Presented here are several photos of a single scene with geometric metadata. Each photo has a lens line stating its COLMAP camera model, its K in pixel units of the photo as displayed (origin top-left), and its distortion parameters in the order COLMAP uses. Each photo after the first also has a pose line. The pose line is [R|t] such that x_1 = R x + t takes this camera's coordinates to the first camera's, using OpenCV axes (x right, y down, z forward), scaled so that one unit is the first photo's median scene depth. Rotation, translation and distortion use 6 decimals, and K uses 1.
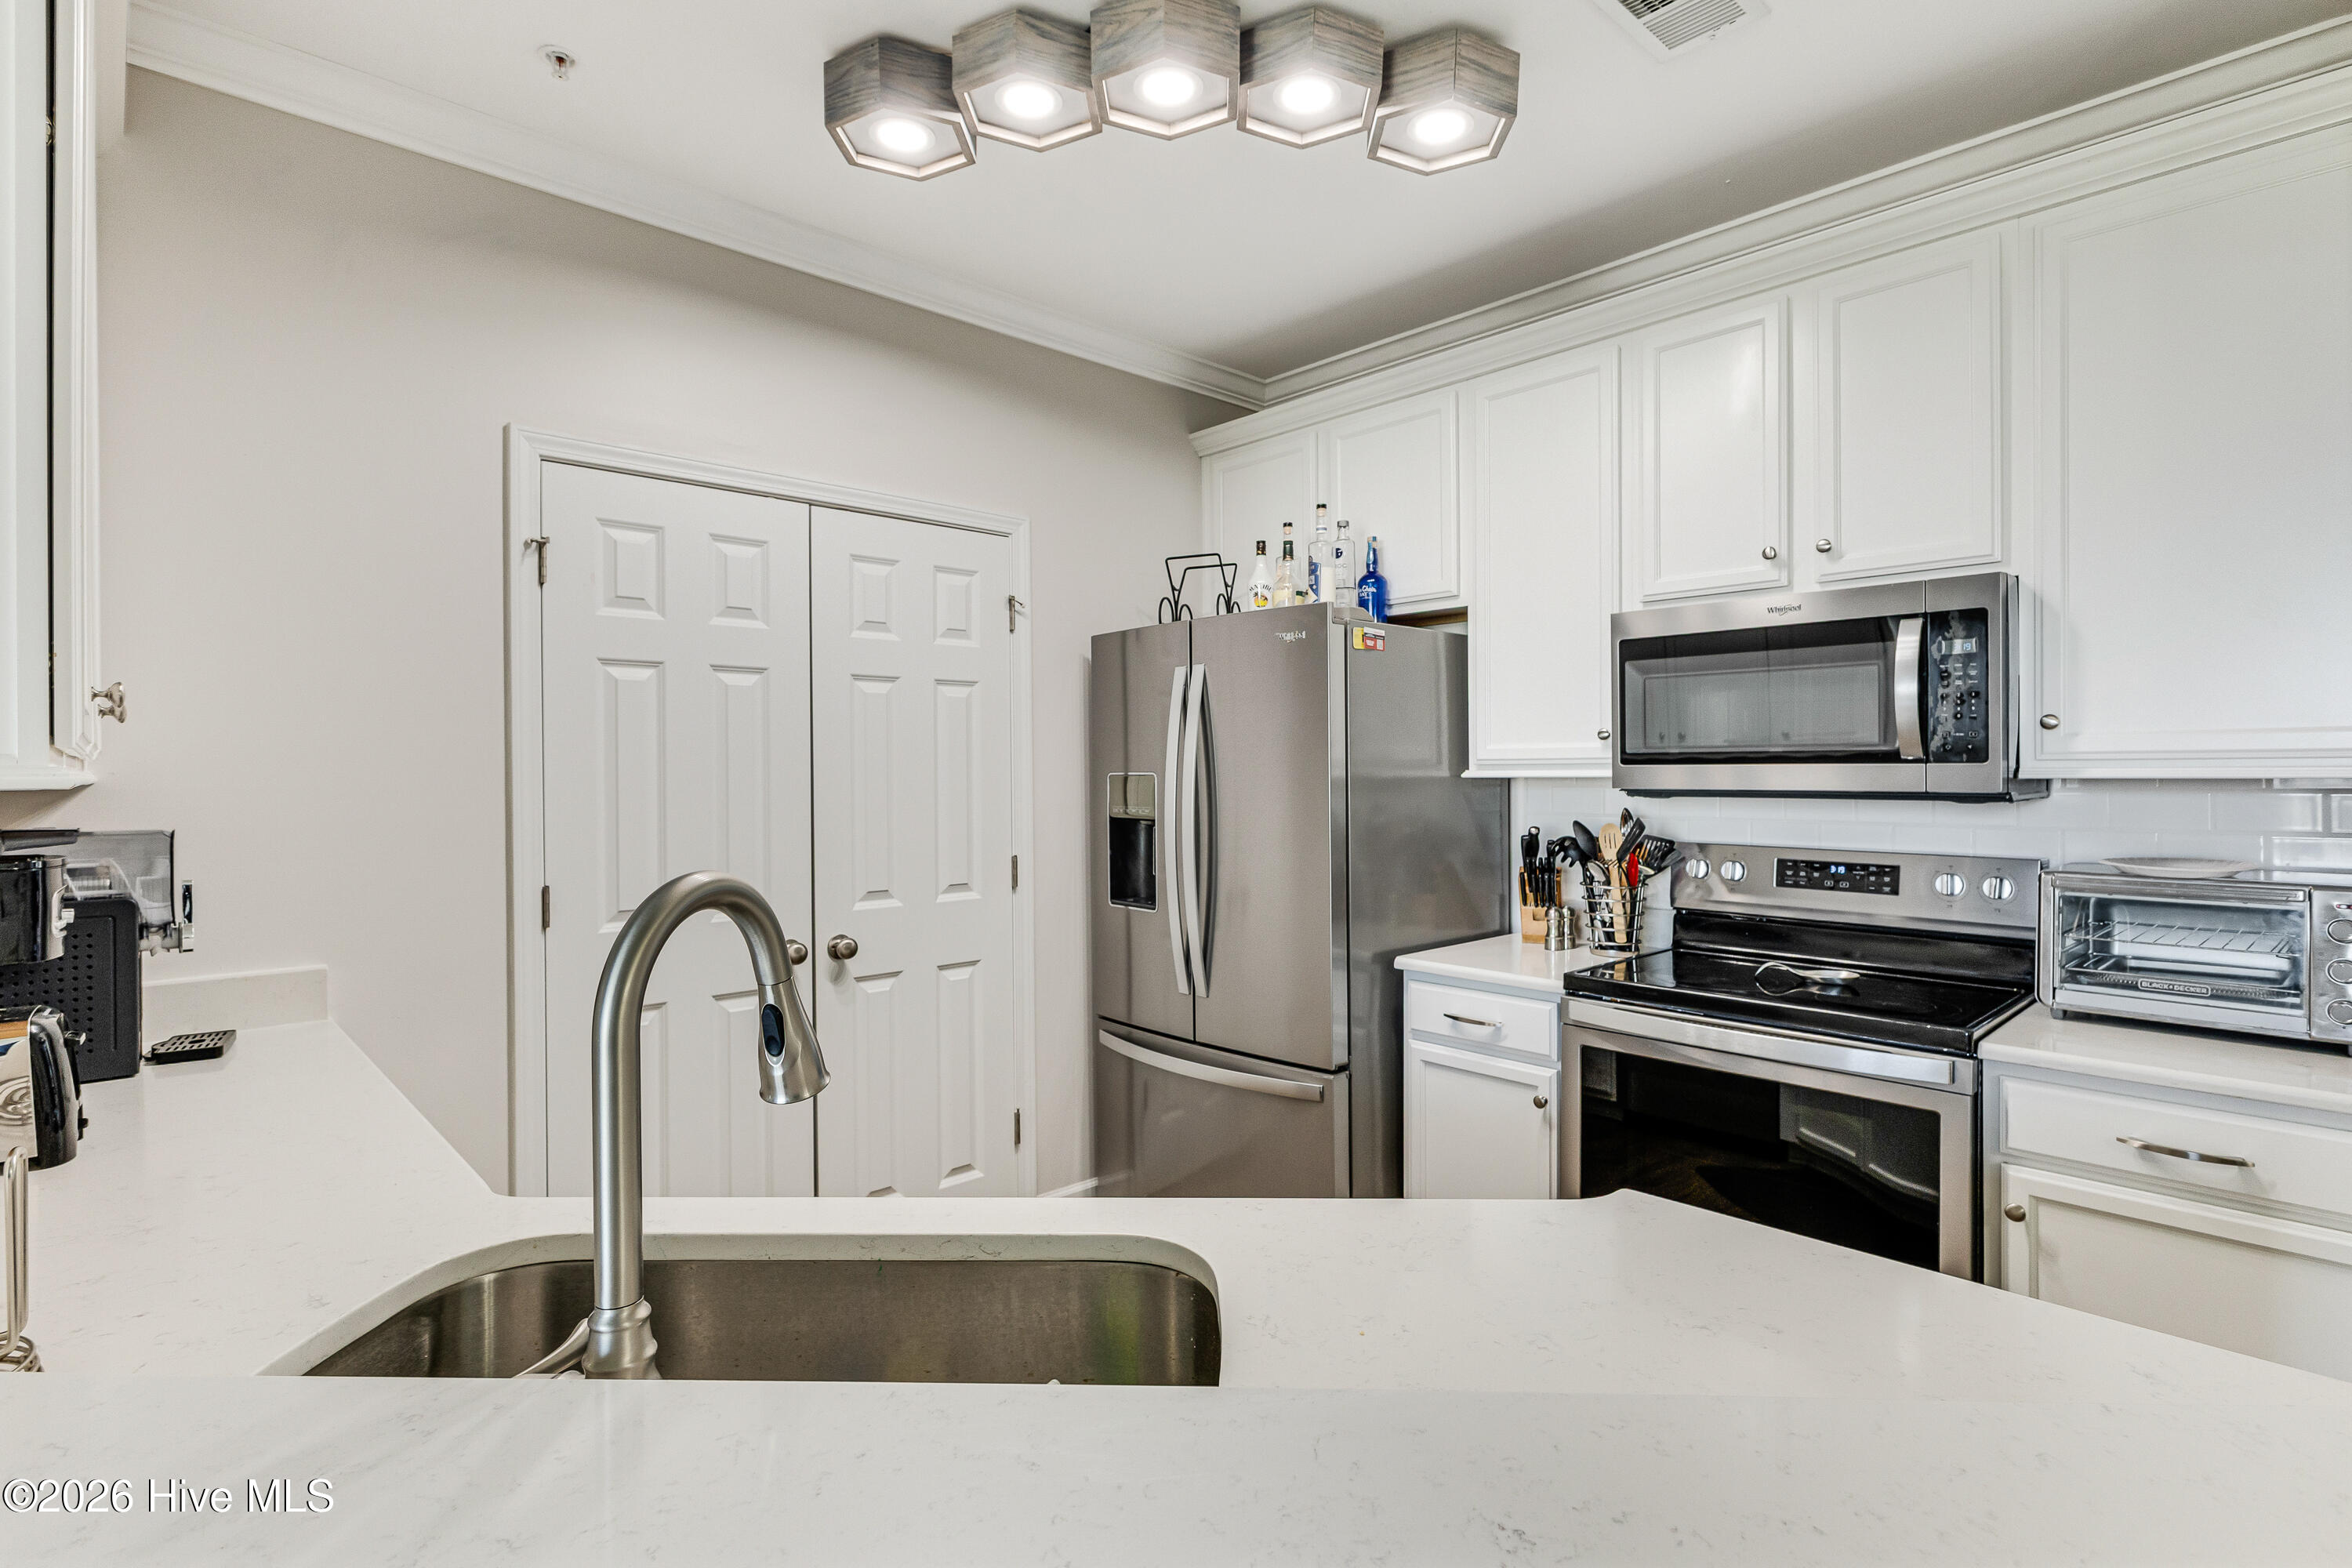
lens RADIAL K [[1133.8, 0, 1173.8], [0, 1133.8, 778.0], [0, 0, 1]] dist [-0.000855, 0.000124]
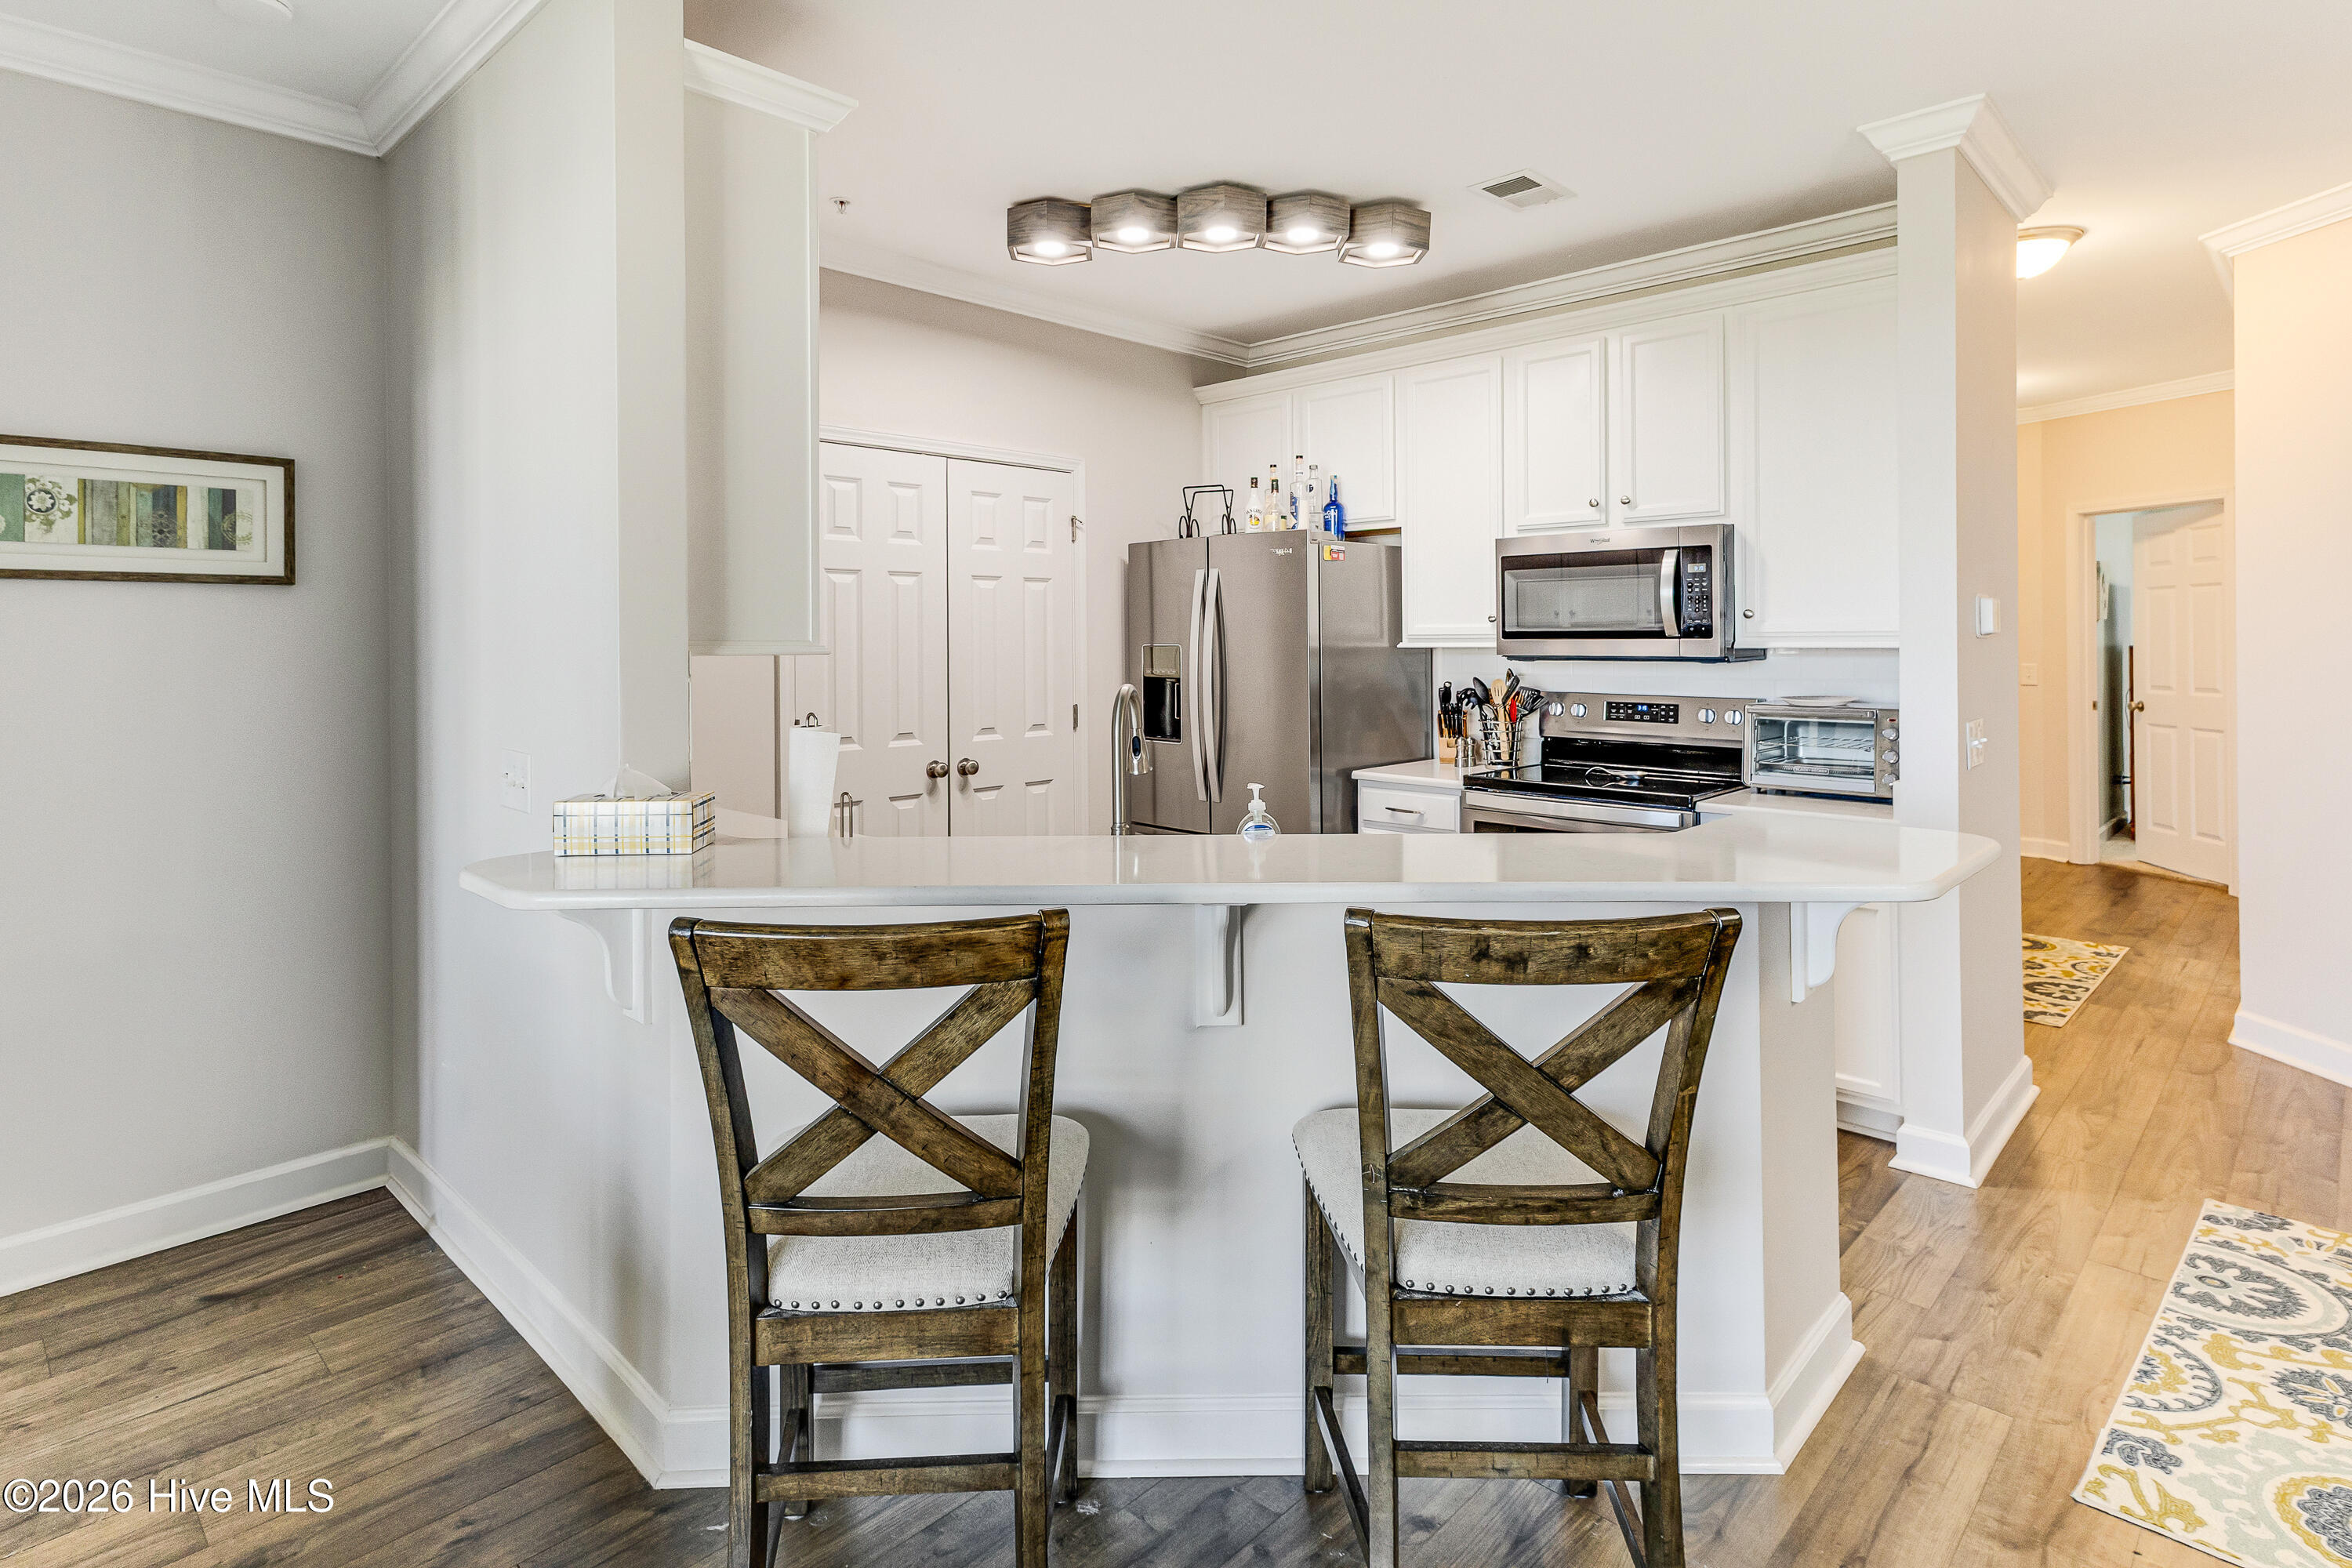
lens RADIAL K [[1214.4, 0, 1142.7], [0, 1214.4, 640.1], [0, 0, 1]] dist [0.000953, -0.000125]
pose [[0.999204, -0.000708, 0.039895, -0.135623], [0.000954, 0.999981, -0.006159, -0.000742], [-0.039889, 0.006192, 0.999185, -0.547618]]
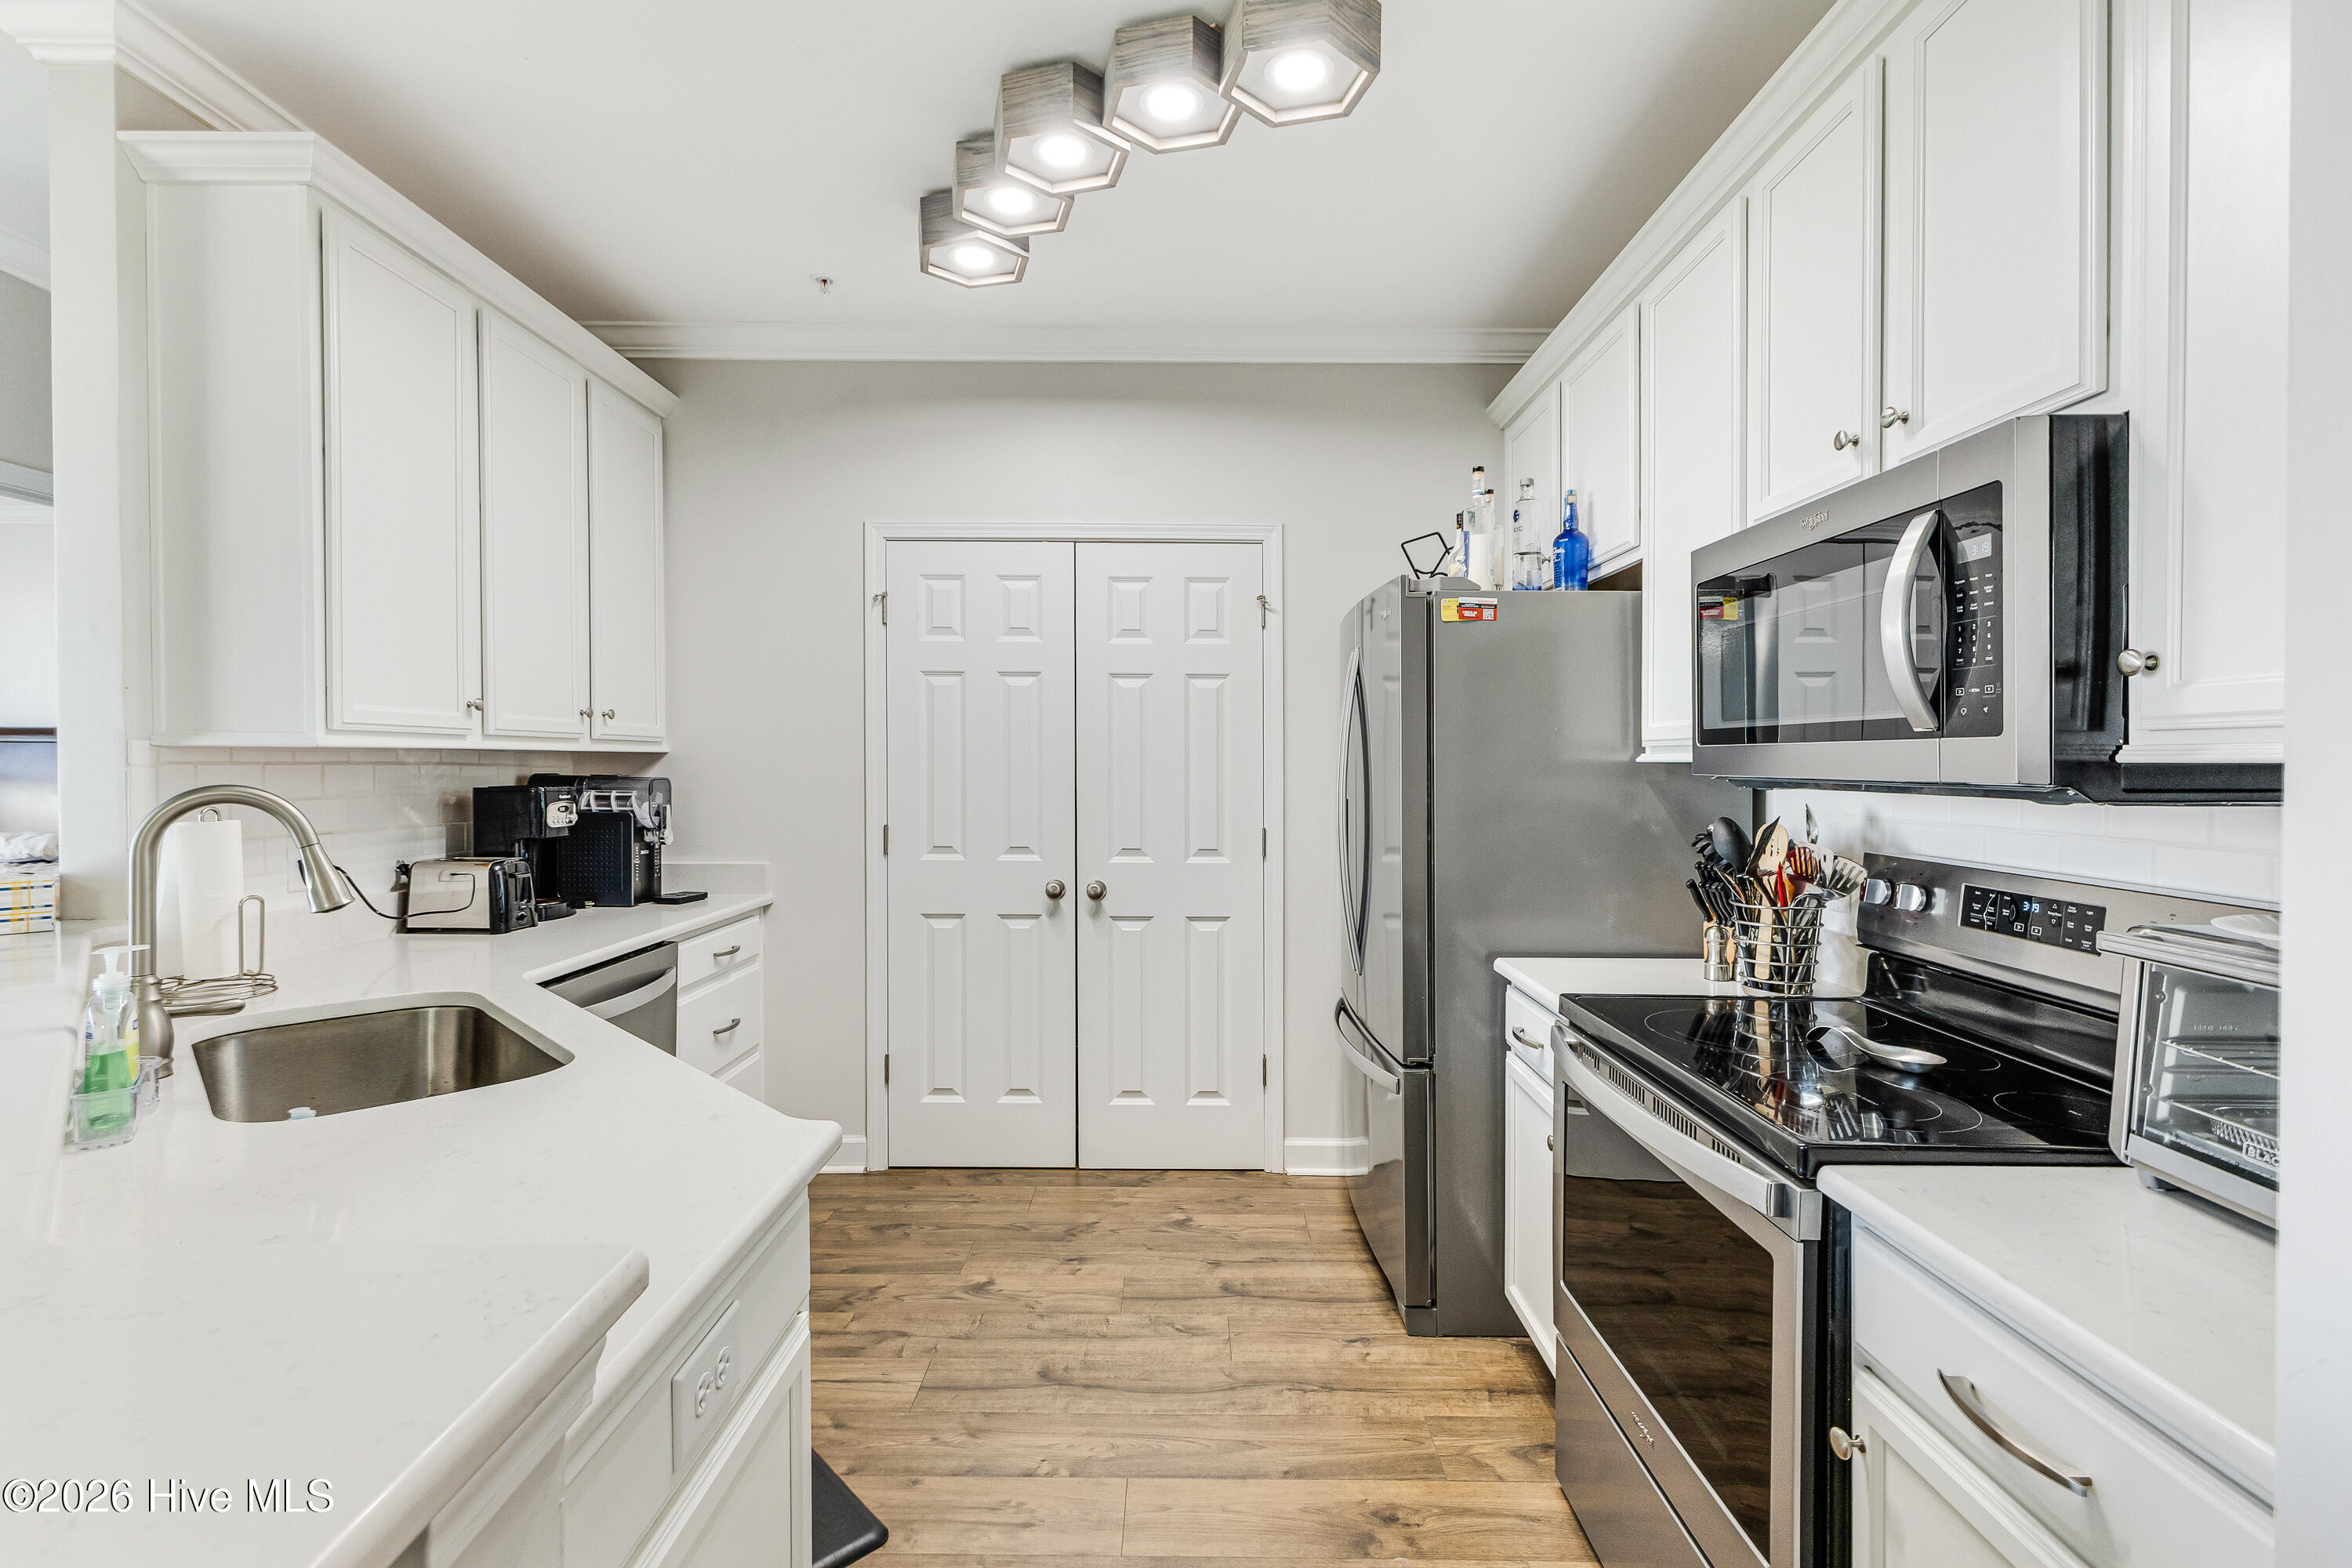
lens RADIAL K [[1053.7, 0, 1181.3], [0, 1053.7, 780.8], [0, 0, 1]] dist [0.007528, 0.000364]
pose [[0.731534, 0.022925, -0.681420, 0.585269], [-0.014765, 0.999733, 0.017783, 0.005090], [0.681645, -0.002947, 0.731677, 0.211898]]
